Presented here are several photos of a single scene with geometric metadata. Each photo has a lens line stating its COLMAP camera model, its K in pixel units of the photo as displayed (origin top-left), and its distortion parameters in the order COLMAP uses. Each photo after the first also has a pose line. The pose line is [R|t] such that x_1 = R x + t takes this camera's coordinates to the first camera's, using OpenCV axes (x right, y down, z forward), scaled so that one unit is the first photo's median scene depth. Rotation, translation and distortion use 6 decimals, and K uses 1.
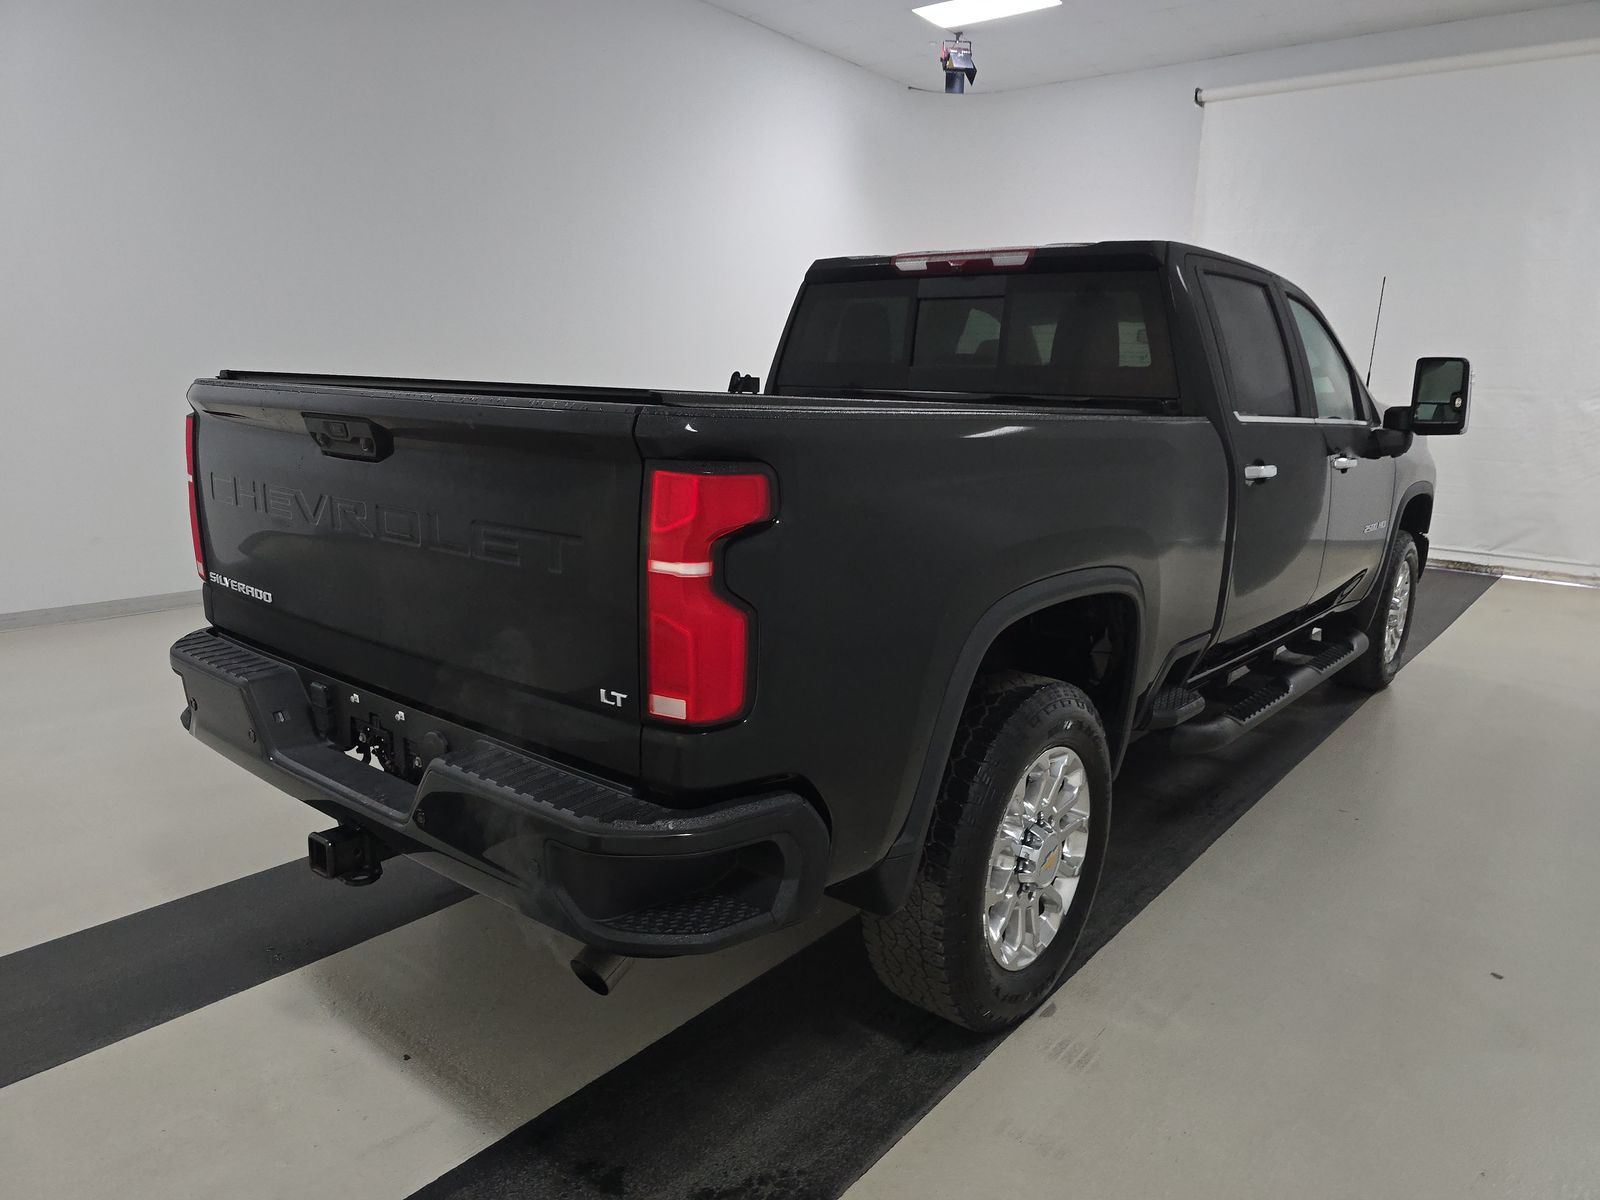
lens RADIAL K [[1068.2, 0, 810.5], [0, 1068.2, 603.1], [0, 0, 1]] dist [0.034284, -0.015728]
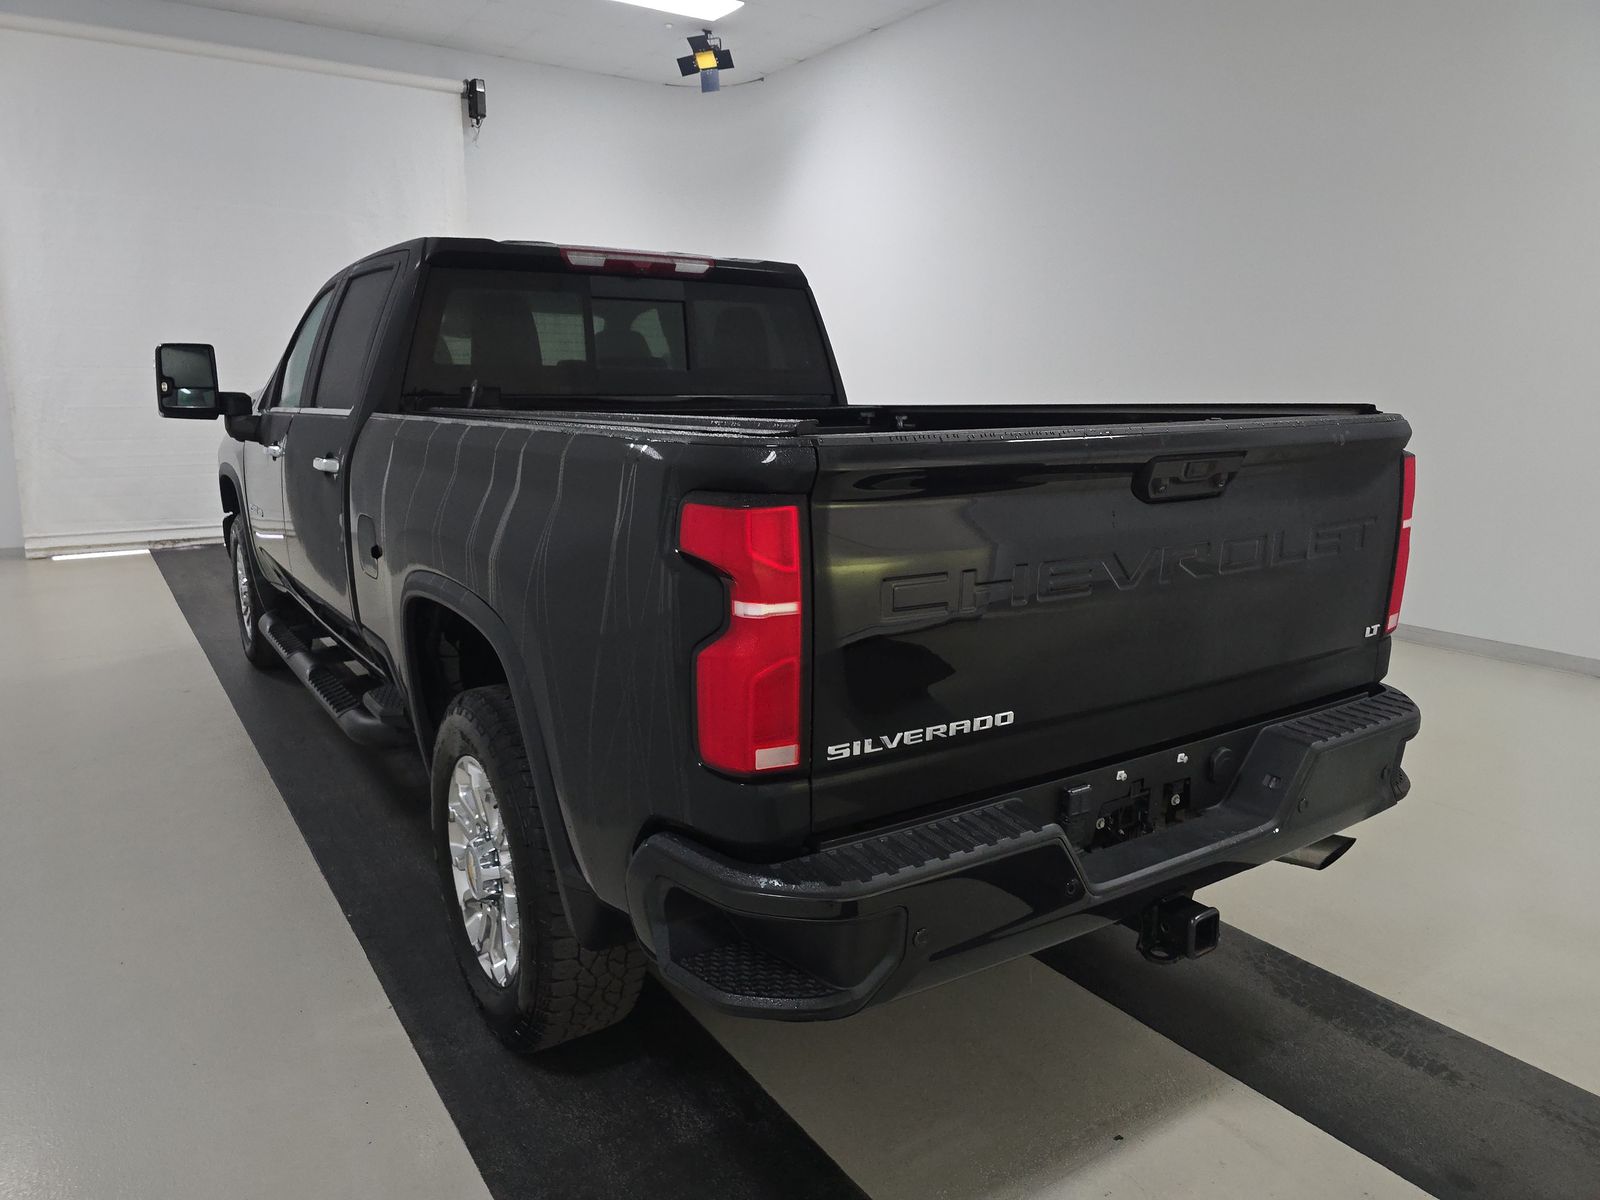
lens RADIAL K [[1068.2, 0, 807.4], [0, 1068.2, 607.6], [0, 0, 1]] dist [0.034284, -0.015728]
pose [[0.317561, -0.226162, 0.920872, -0.797290], [0.202326, 0.964937, 0.167213, -0.150798], [-0.926401, 0.133216, 0.352185, 0.567256]]
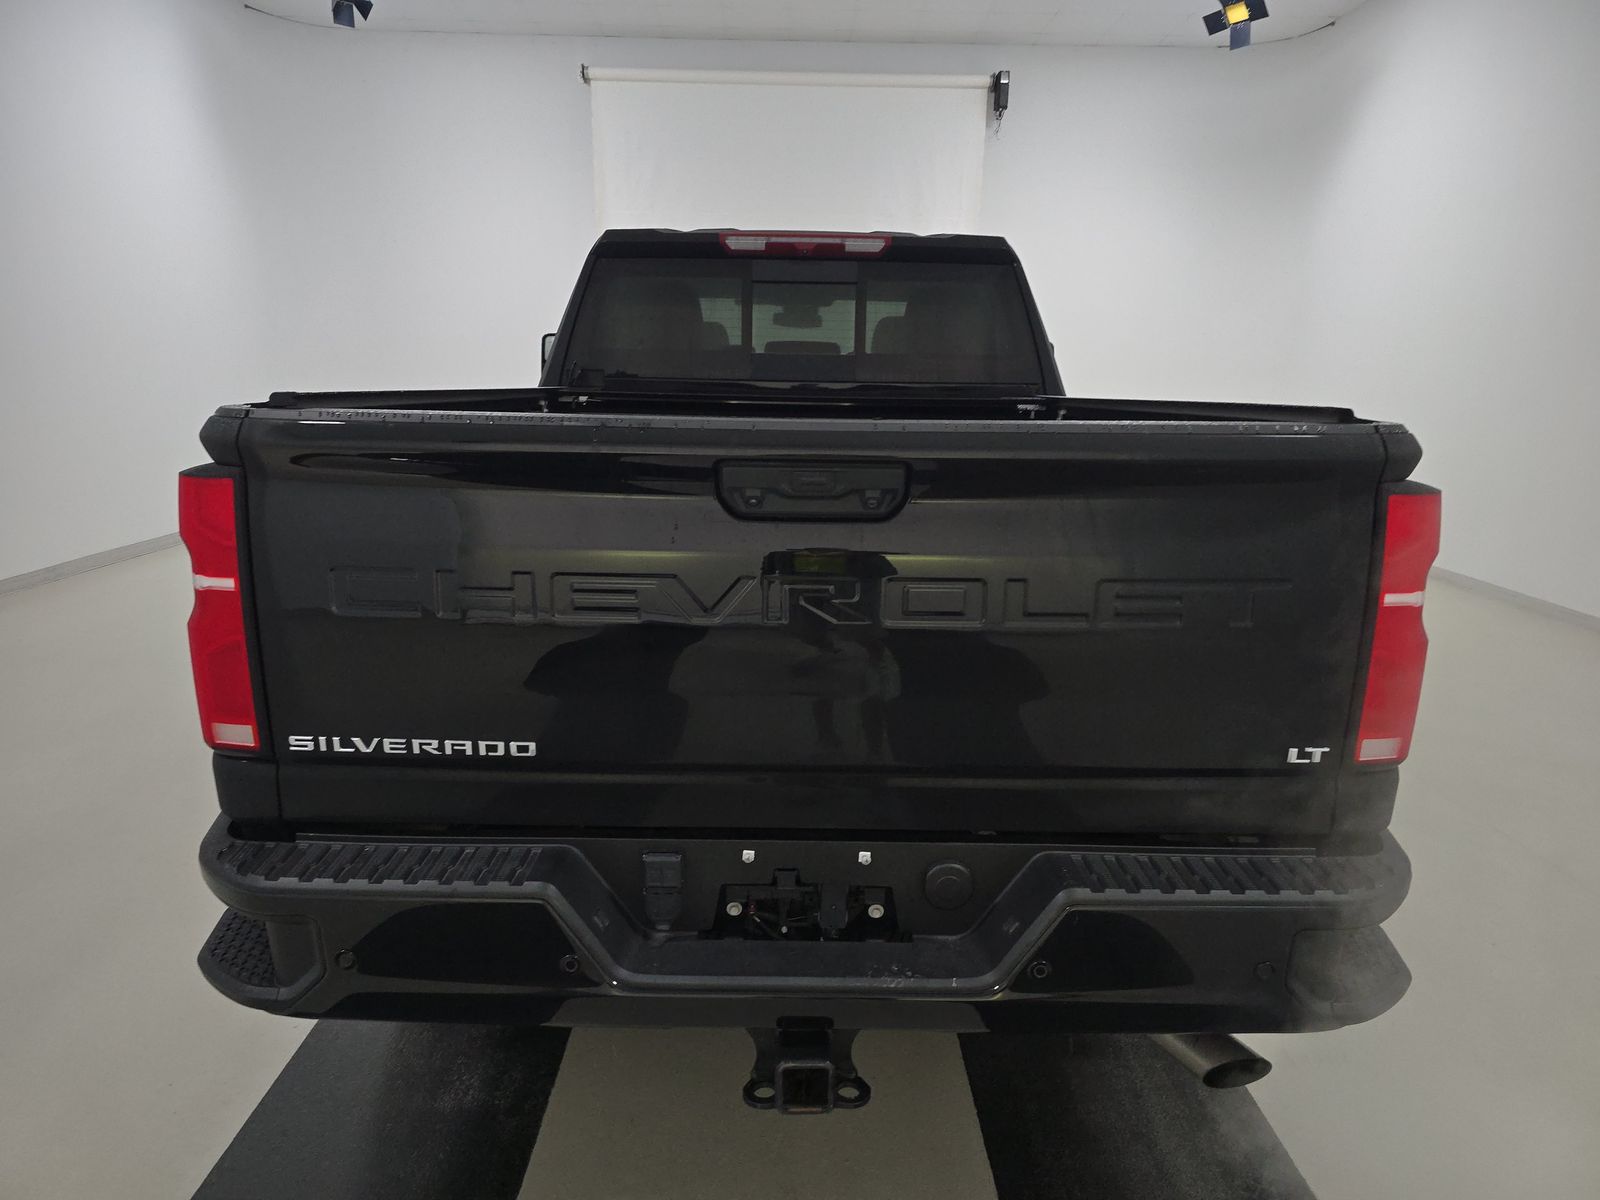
lens RADIAL K [[1068.2, 0, 804.2], [0, 1068.2, 608.0], [0, 0, 1]] dist [0.034284, -0.015728]
pose [[0.780209, -0.154585, 0.606117, -0.494759], [0.135815, 0.987731, 0.077088, -0.075315], [-0.610597, 0.022175, 0.791631, 0.262156]]
